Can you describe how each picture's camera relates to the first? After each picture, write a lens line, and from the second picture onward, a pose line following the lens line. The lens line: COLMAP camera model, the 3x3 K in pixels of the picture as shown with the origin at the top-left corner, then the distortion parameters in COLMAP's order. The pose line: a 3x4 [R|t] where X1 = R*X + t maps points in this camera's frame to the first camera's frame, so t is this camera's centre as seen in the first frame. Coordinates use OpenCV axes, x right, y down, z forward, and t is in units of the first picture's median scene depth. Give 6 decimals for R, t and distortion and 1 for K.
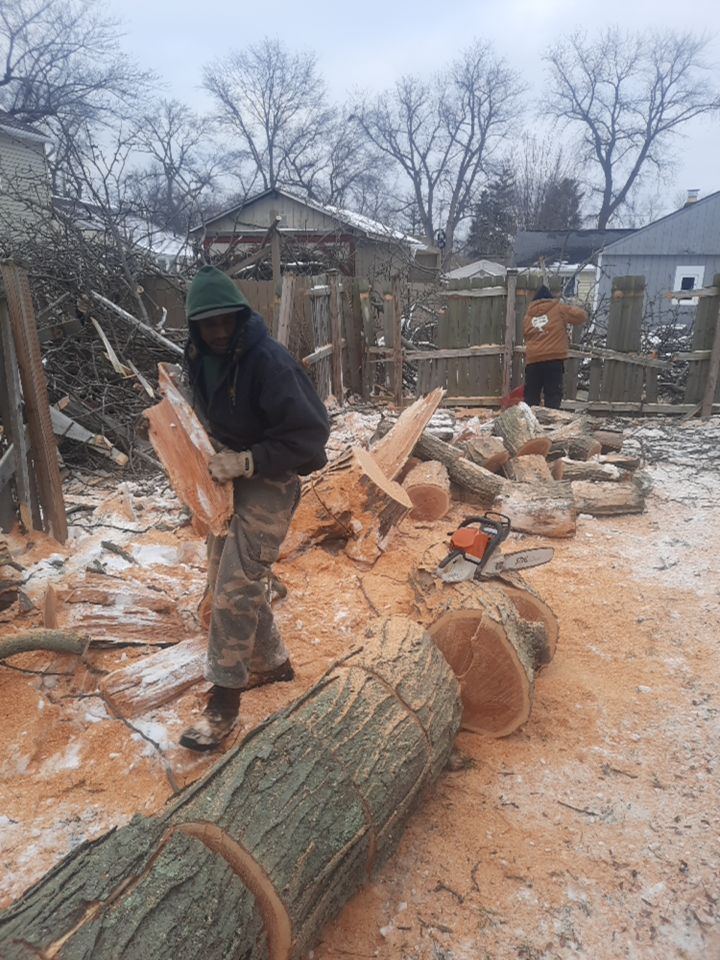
lens RADIAL K [[700.6, 0, 358.6], [0, 700.6, 479.3], [0, 0, 1]] dist [0.041722, -0.029681]
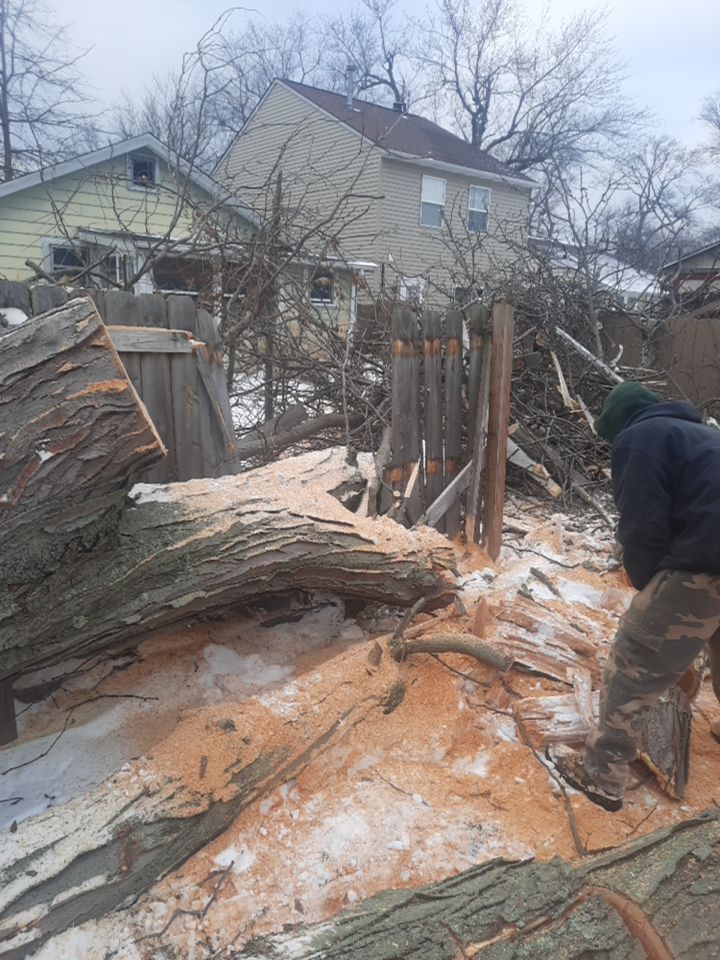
lens RADIAL K [[700.6, 0, 356.5], [0, 700.6, 477.8], [0, 0, 1]] dist [0.041722, -0.029681]
pose [[0.823409, 0.162236, -0.543762, -0.004125], [-0.188396, 0.982063, 0.007722, -0.000007], [0.535261, 0.096084, 0.839204, -0.001382]]
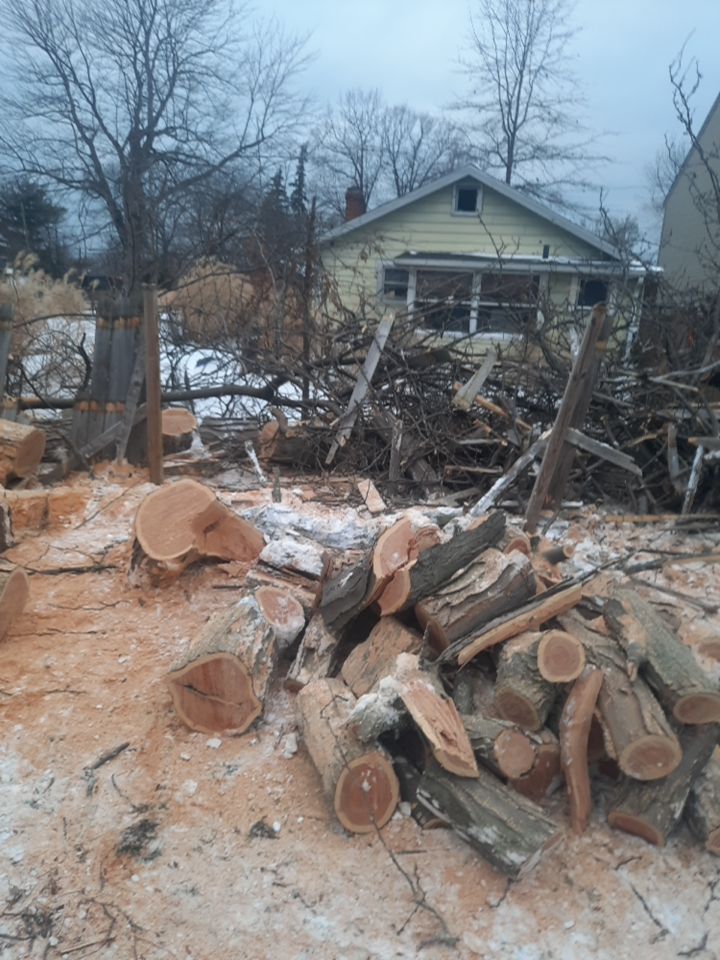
lens RADIAL K [[700.6, 0, 357.5], [0, 700.6, 477.6], [0, 0, 1]] dist [0.041722, -0.029681]
pose [[0.161731, 0.240547, -0.957068, 0.104132], [-0.305900, 0.934286, 0.183128, -0.033354], [0.938226, 0.263149, 0.224687, 0.114949]]
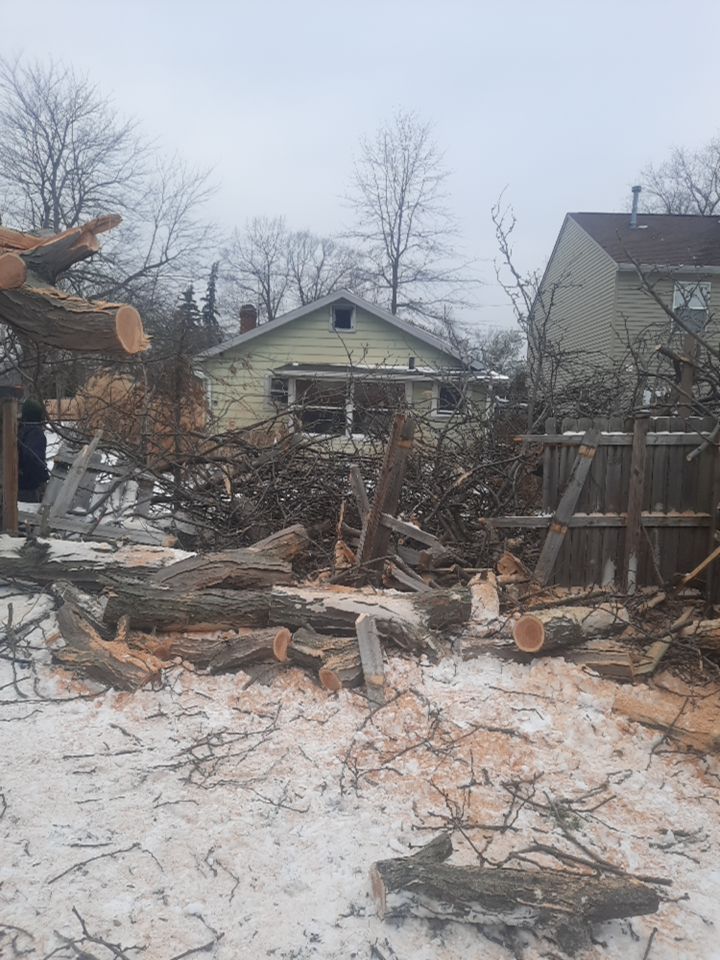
lens RADIAL K [[700.6, 0, 350.9], [0, 700.6, 476.0], [0, 0, 1]] dist [0.041722, -0.029681]
pose [[0.271895, 0.091572, -0.957960, 0.127528], [-0.285402, 0.958349, 0.010605, -0.037390], [0.919031, 0.270520, 0.286706, 0.126863]]
